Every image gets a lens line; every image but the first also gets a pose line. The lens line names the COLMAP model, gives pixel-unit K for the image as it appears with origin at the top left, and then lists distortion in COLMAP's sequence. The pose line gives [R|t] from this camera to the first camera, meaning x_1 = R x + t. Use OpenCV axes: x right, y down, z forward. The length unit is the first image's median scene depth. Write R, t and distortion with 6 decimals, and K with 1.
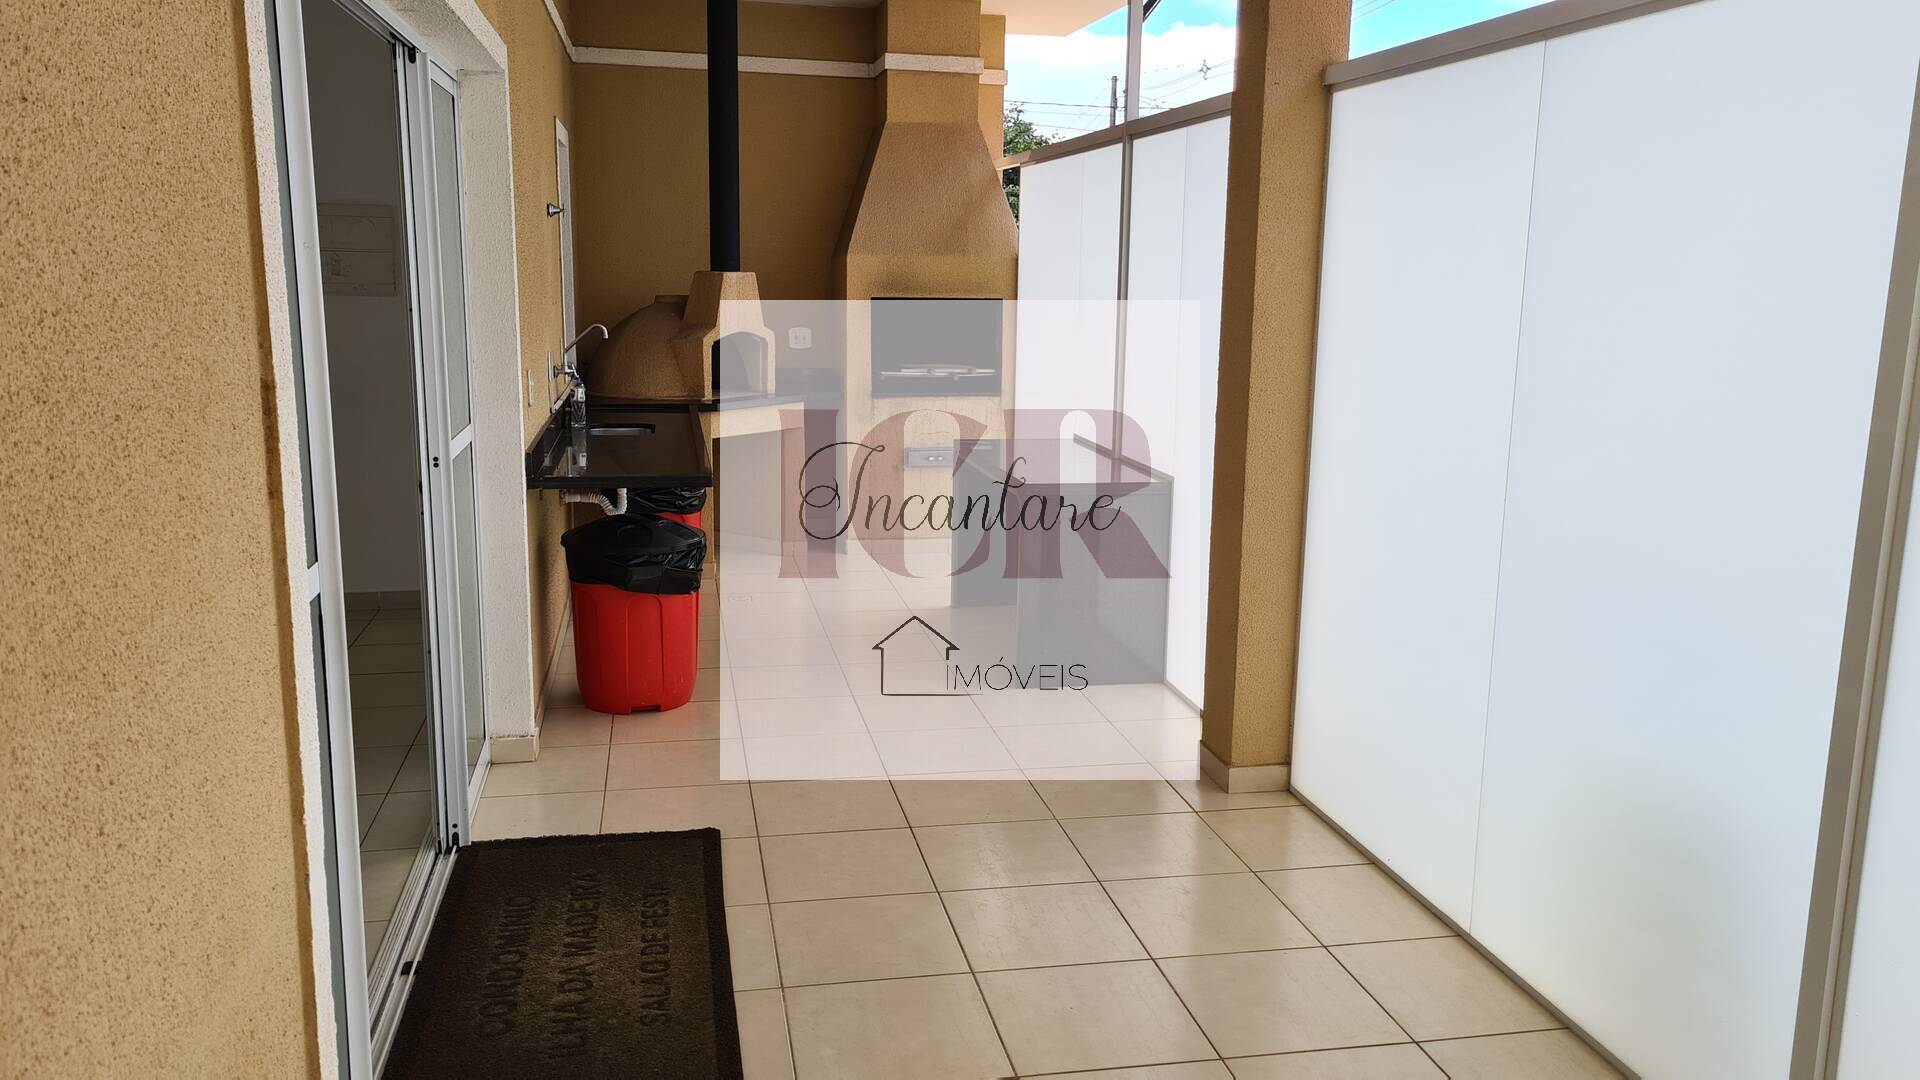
lens RADIAL K [[1443.7, 0, 959.7], [0, 1443.7, 534.9], [0, 0, 1]] dist [0.042012, 0.002701]
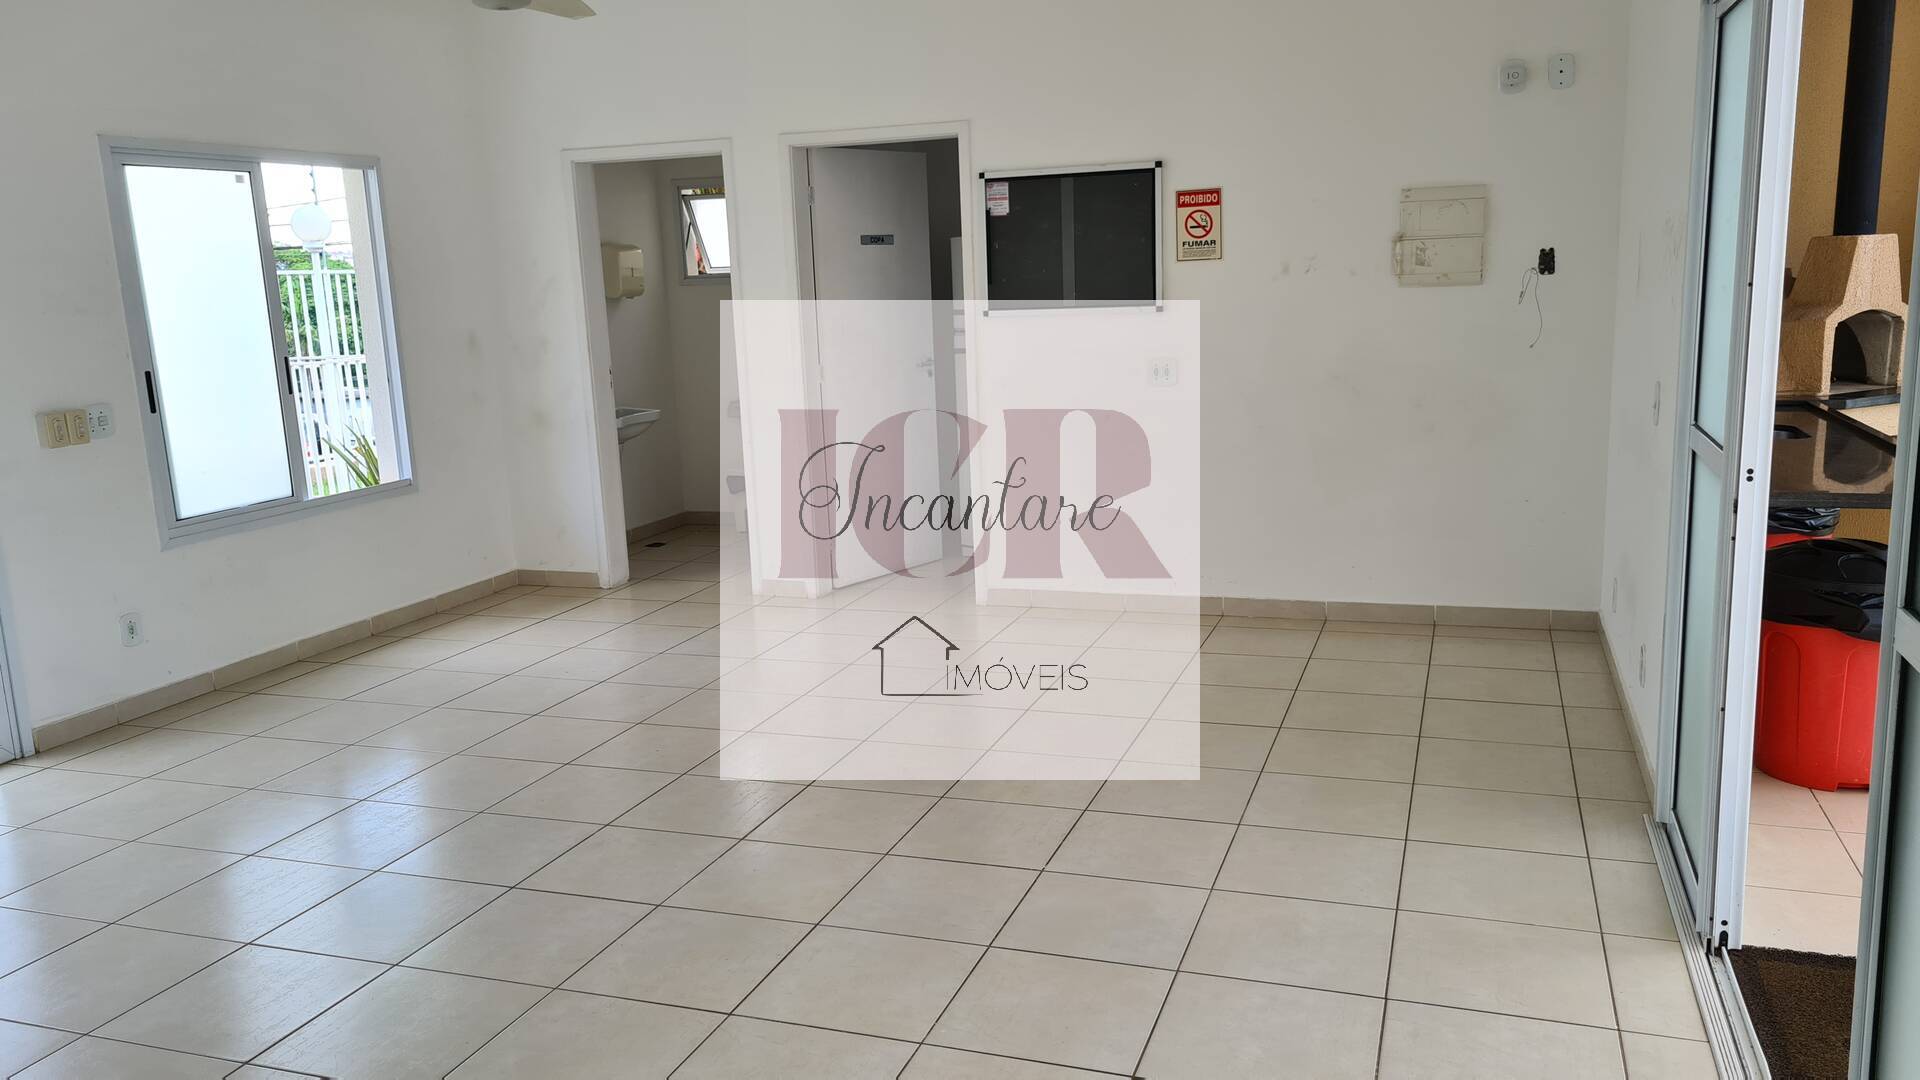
lens RADIAL K [[1443.7, 0, 958.3], [0, 1443.7, 544.8], [0, 0, 1]] dist [0.042012, 0.002701]
pose [[0.856975, 0.048448, -0.513076, -0.211917], [-0.044153, 0.998813, 0.020567, -0.005936], [0.513464, 0.005028, 0.858097, 0.054227]]
